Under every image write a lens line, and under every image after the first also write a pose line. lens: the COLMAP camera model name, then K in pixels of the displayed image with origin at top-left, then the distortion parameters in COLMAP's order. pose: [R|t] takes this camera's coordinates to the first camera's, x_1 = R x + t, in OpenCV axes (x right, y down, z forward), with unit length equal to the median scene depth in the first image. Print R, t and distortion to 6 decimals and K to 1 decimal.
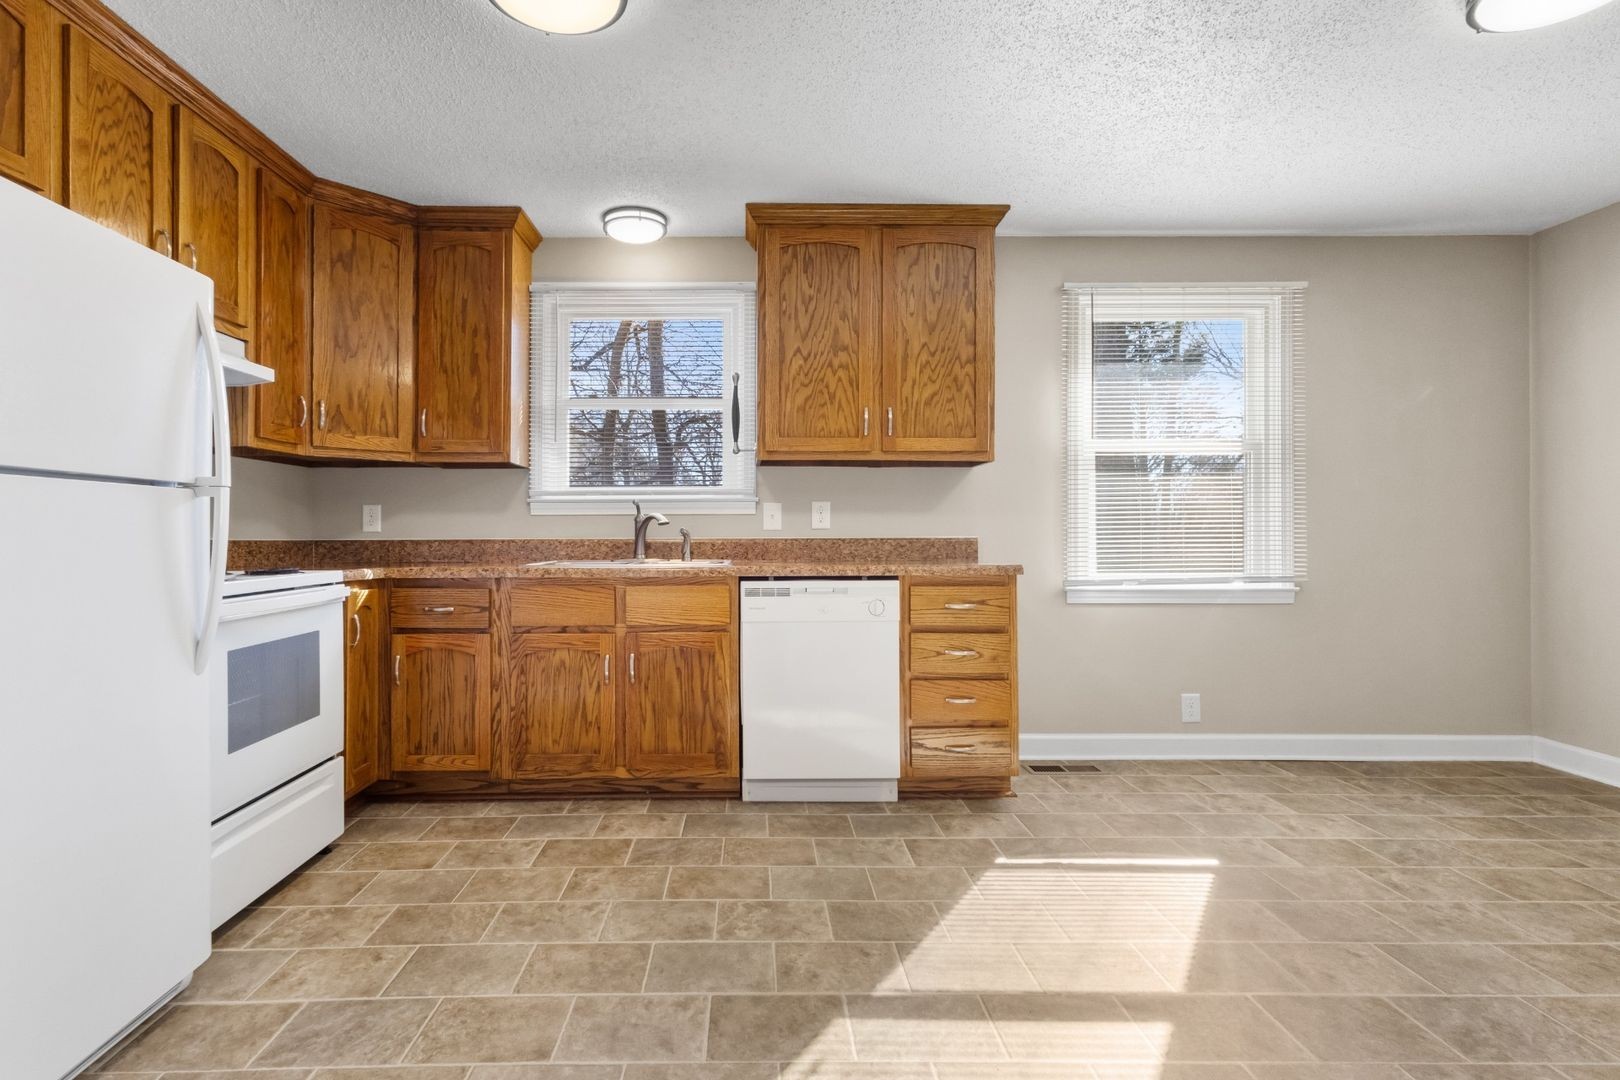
lens RADIAL K [[755.1, 0, 784.0], [0, 755.1, 530.4], [0, 0, 1]] dist [-0.001221, 0.001699]
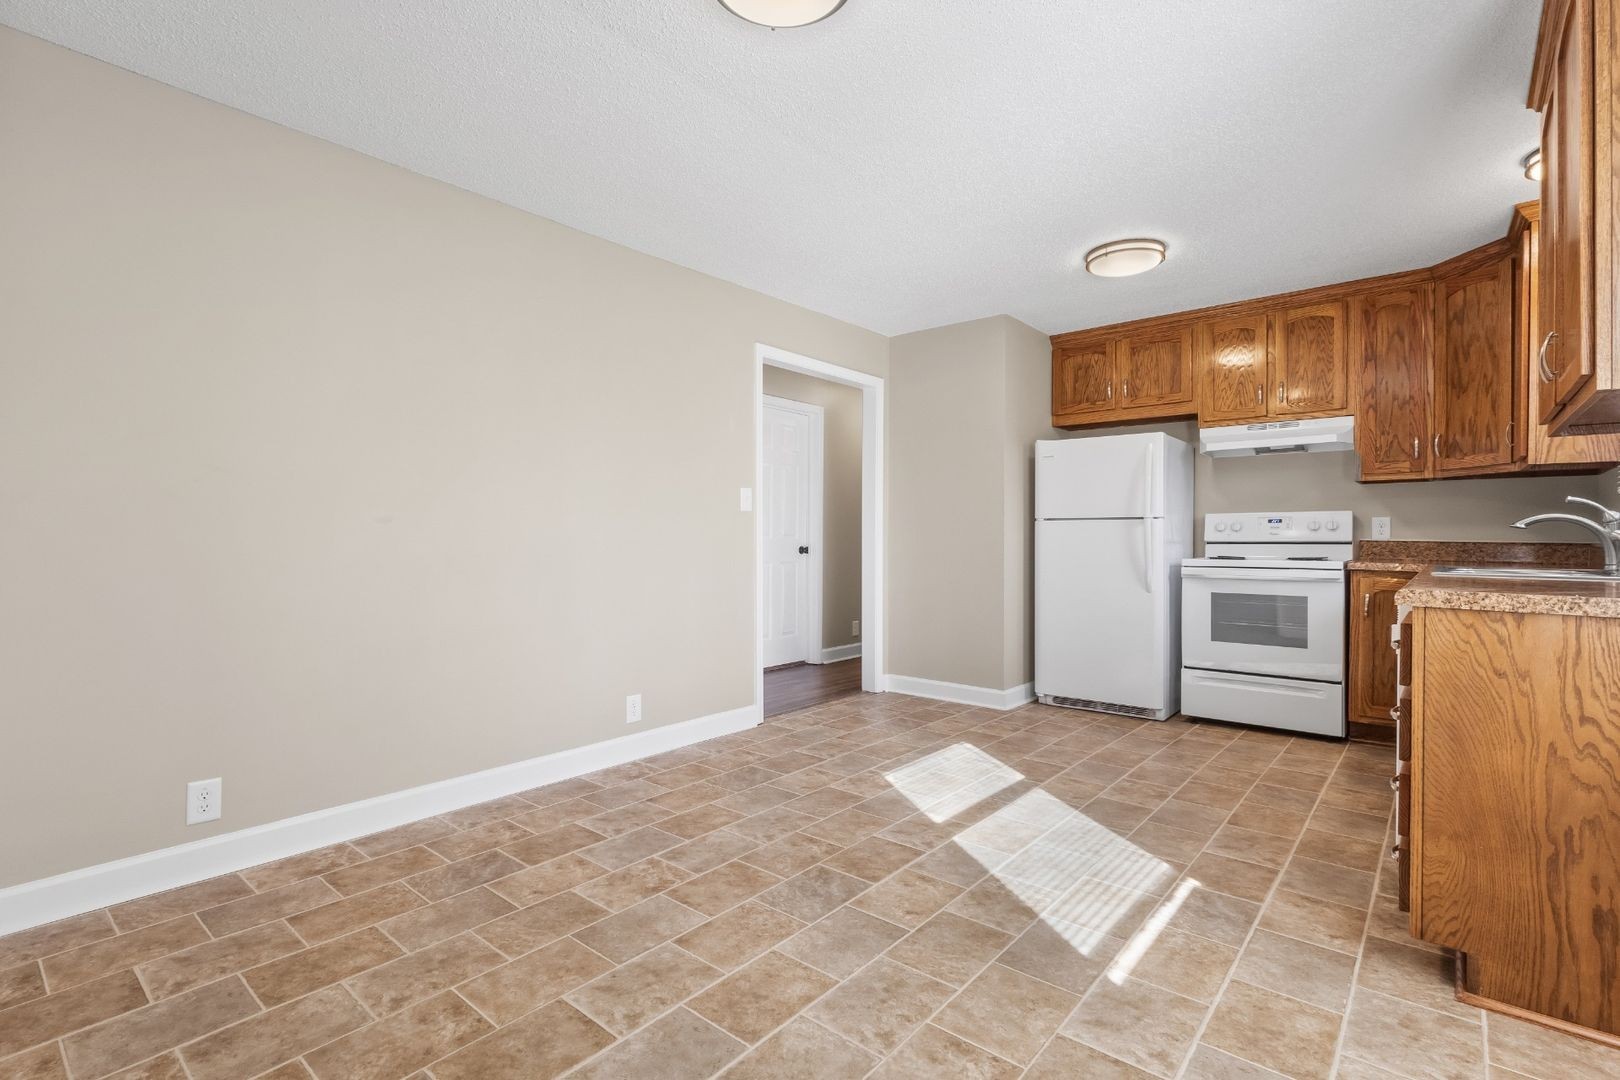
lens RADIAL K [[755.1, 0, 815.8], [0, 755.1, 539.5], [0, 0, 1]] dist [-0.001221, 0.001699]
pose [[-0.642846, 0.002573, -0.765991, 1.012338], [0.004837, 0.999988, -0.000700, 0.003279], [0.765980, -0.004155, -0.642850, 0.958603]]
